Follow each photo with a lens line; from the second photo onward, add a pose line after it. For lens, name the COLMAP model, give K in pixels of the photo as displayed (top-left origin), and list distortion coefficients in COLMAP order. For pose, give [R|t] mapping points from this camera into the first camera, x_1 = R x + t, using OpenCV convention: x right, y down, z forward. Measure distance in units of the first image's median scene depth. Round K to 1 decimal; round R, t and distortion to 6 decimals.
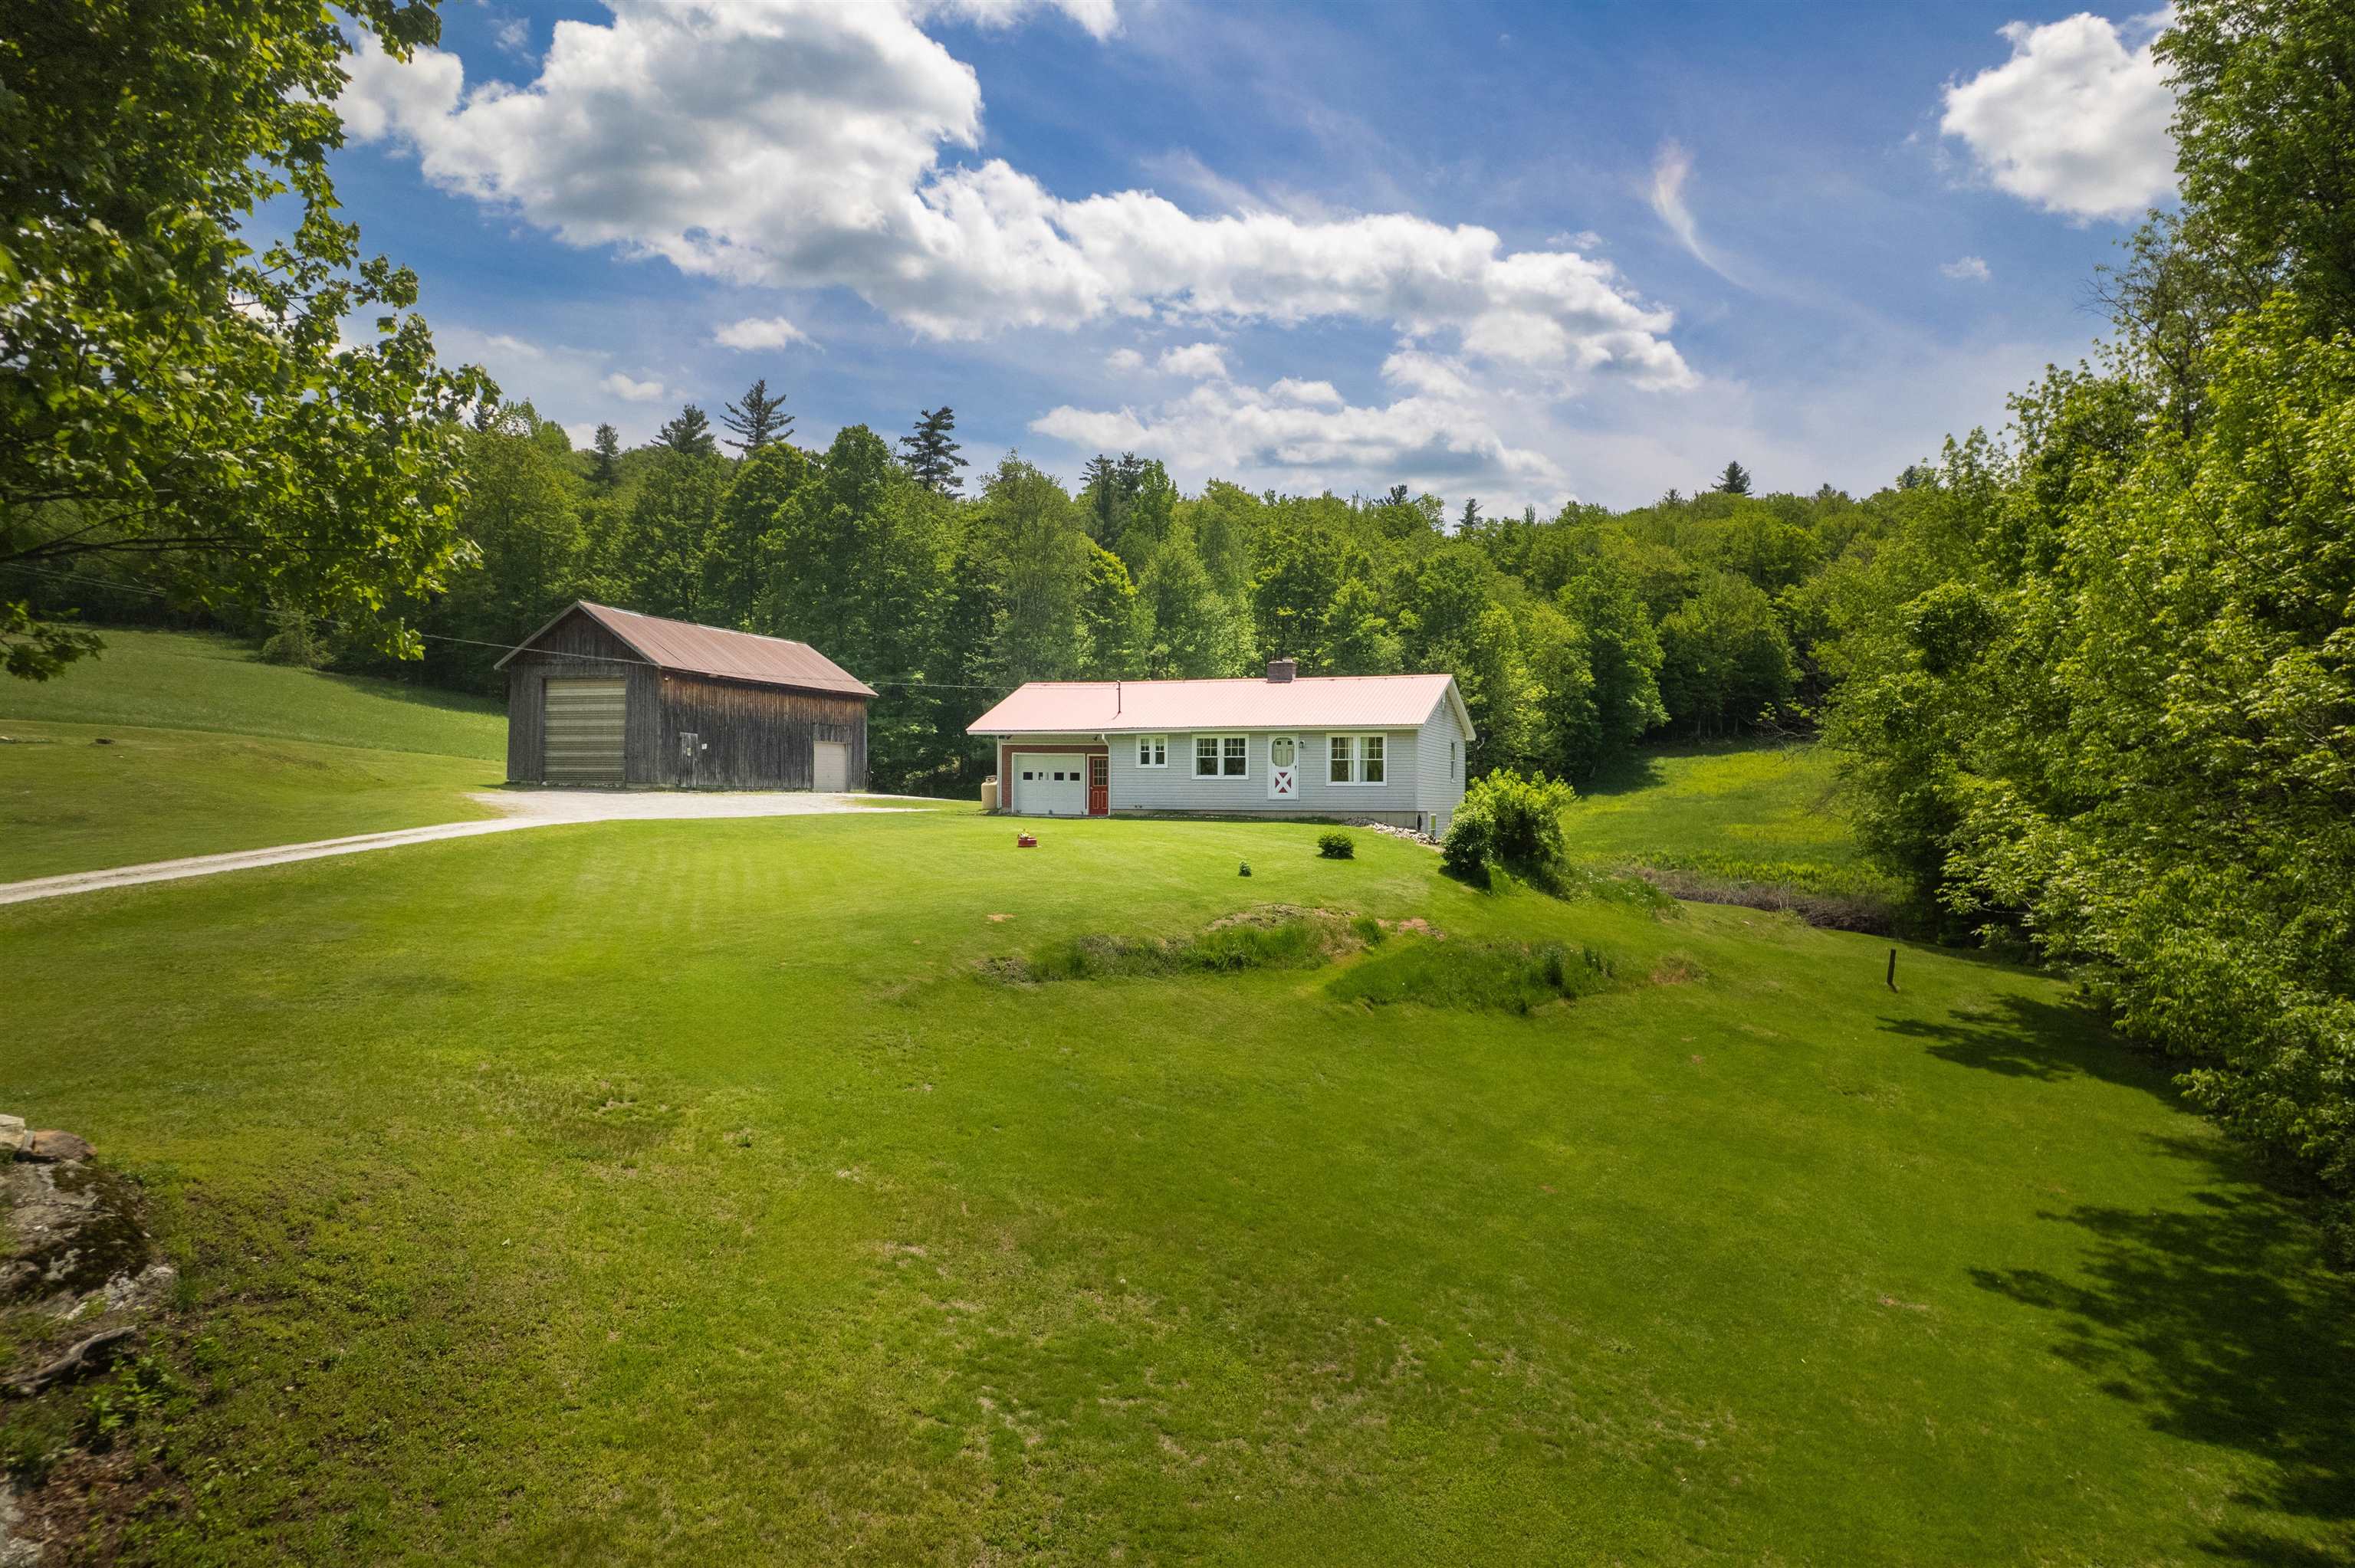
lens RADIAL K [[1463.1, 0, 1177.5], [0, 1463.1, 784.0], [0, 0, 1]] dist [-0.041201, 0.000839]
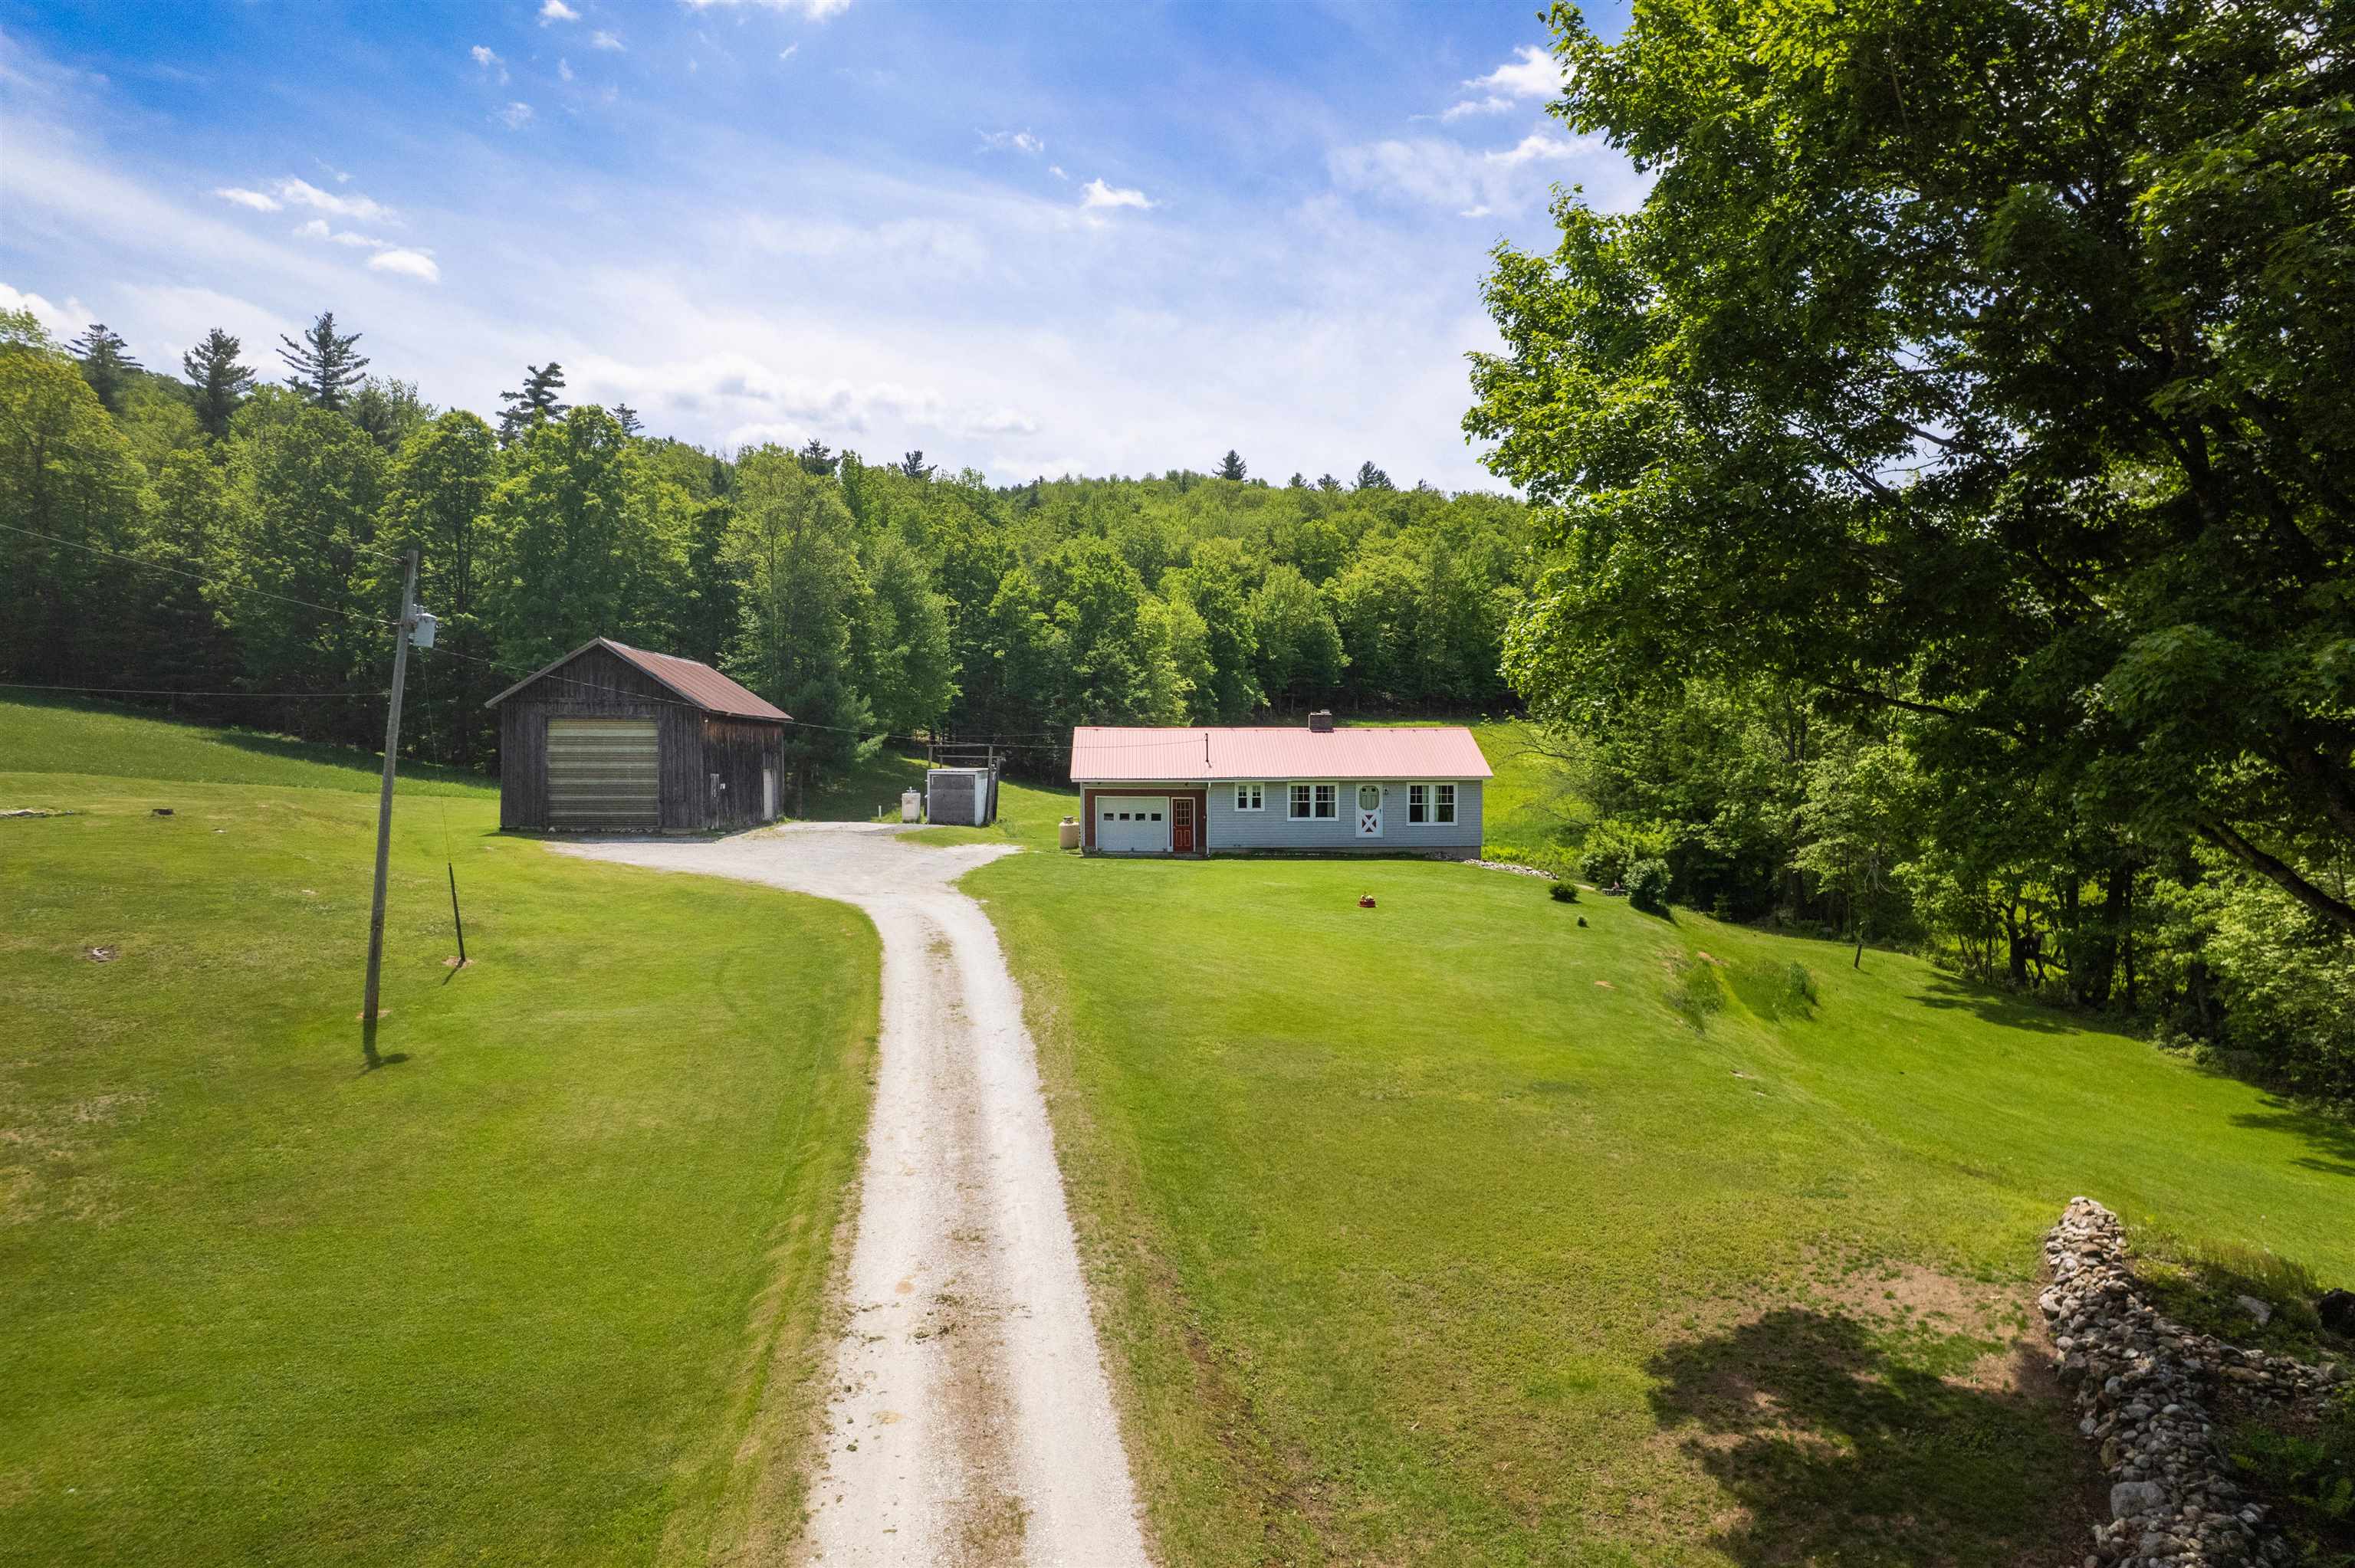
lens RADIAL K [[1495.0, 0, 1177.9], [0, 1495.0, 736.9], [0, 0, 1]] dist [-0.002197, -0.000021]
pose [[0.925606, -0.005403, 0.378449, -0.439119], [0.005778, 0.999983, 0.000144, -0.059923], [-0.378443, 0.002053, 0.925622, -0.056460]]
